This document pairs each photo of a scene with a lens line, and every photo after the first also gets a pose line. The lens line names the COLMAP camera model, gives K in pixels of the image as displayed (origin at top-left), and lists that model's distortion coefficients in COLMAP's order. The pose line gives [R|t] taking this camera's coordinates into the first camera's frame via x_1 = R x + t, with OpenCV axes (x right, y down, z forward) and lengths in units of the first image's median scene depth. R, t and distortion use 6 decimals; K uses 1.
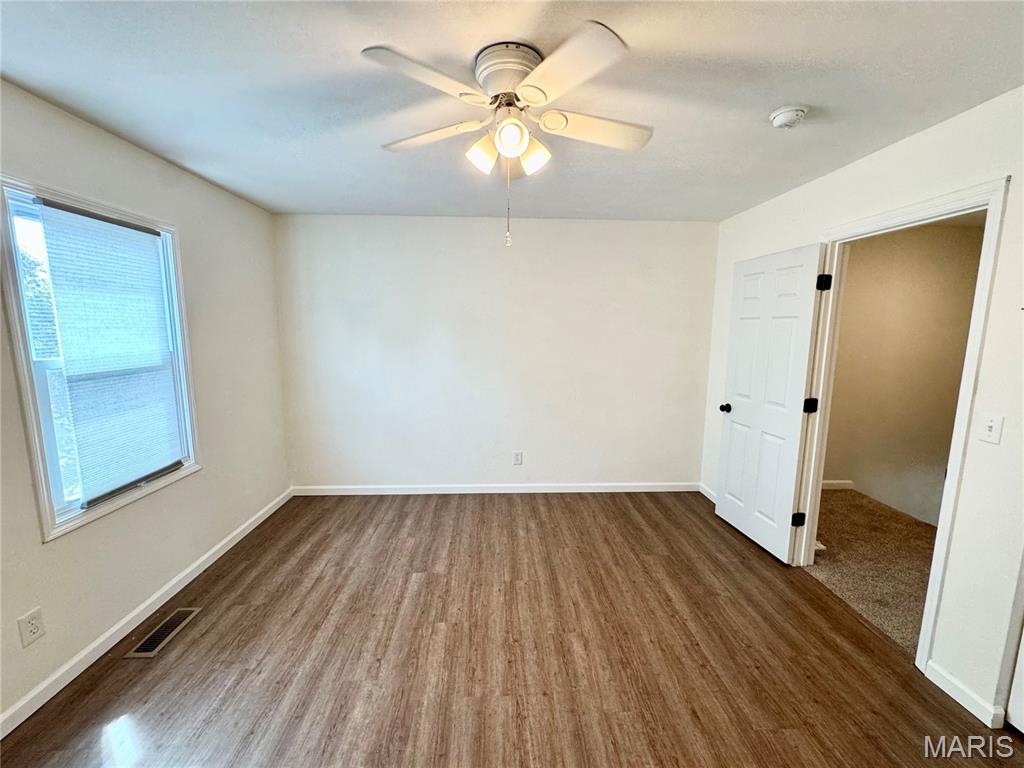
lens RADIAL K [[407.5, 0, 511.6], [0, 407.5, 382.9], [0, 0, 1]] dist [-0.003236, 0.000217]
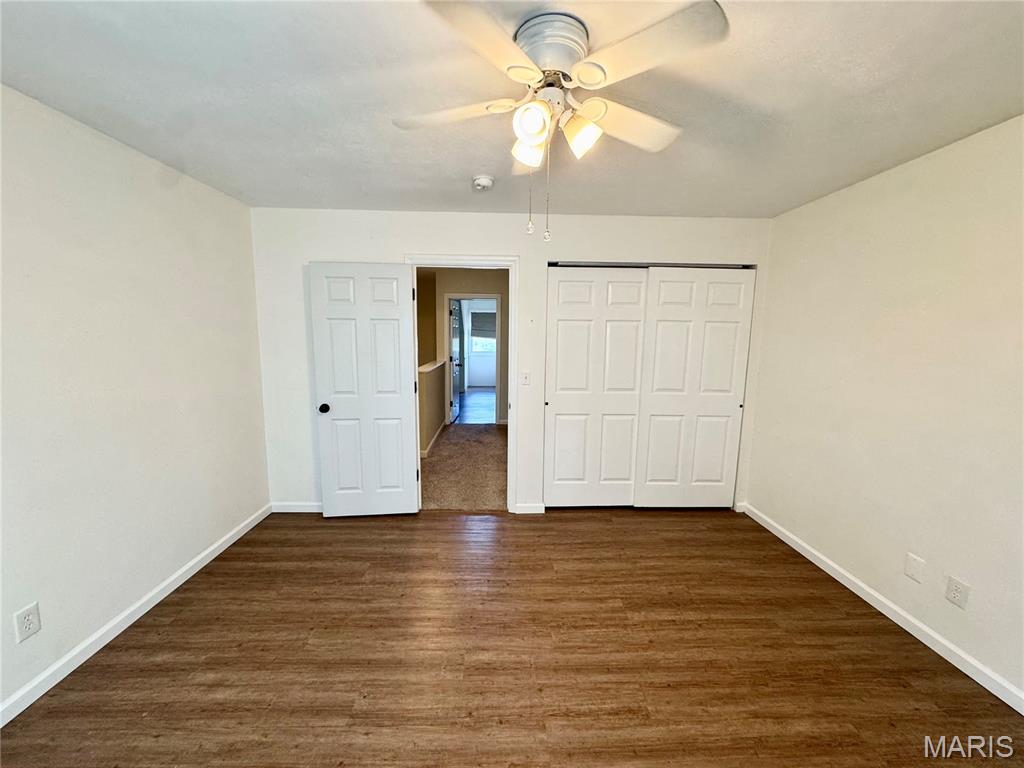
lens RADIAL K [[407.5, 0, 511.6], [0, 407.5, 382.9], [0, 0, 1]] dist [-0.003236, 0.000217]
pose [[0.011840, -0.135439, 0.990715, -0.663050], [0.126432, 0.983035, 0.132879, -0.110172], [-0.991905, 0.123685, 0.028763, 0.760565]]
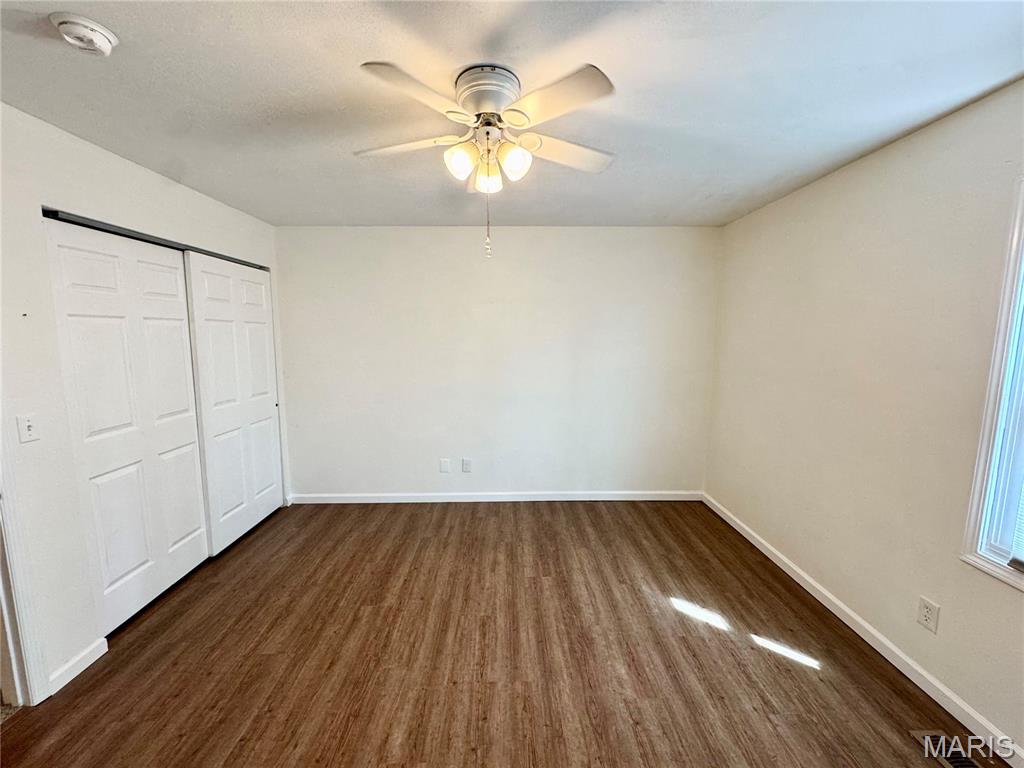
lens RADIAL K [[407.5, 0, 511.6], [0, 407.5, 382.9], [0, 0, 1]] dist [-0.003236, 0.000217]
pose [[-0.999513, -0.011825, 0.028885, -0.069316], [-0.004014, 0.966468, 0.256755, -0.205050], [-0.030953, 0.256514, -0.966045, 1.455378]]
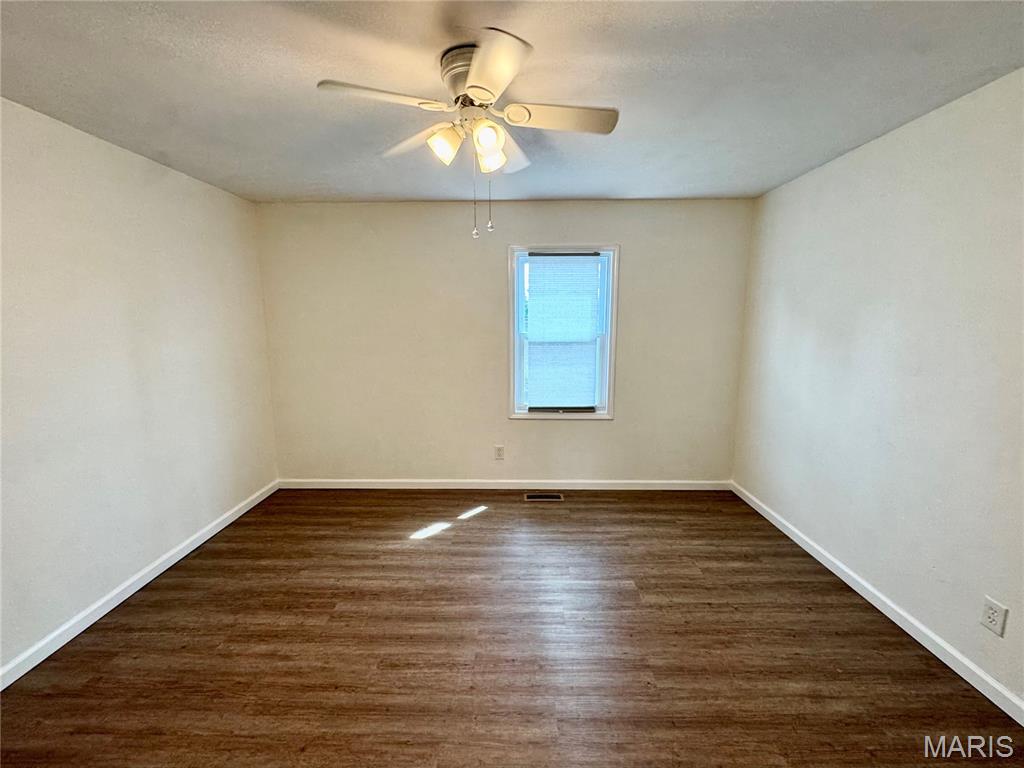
lens RADIAL K [[424.5, 0, 510.0], [0, 424.5, 383.1], [0, 0, 1]] dist [-0.002110, 0.000082]
pose [[-0.057330, 0.150609, -0.986930, 0.787575], [-0.133001, 0.978592, 0.157062, -0.106868], [0.989456, 0.140267, -0.036071, 0.822748]]
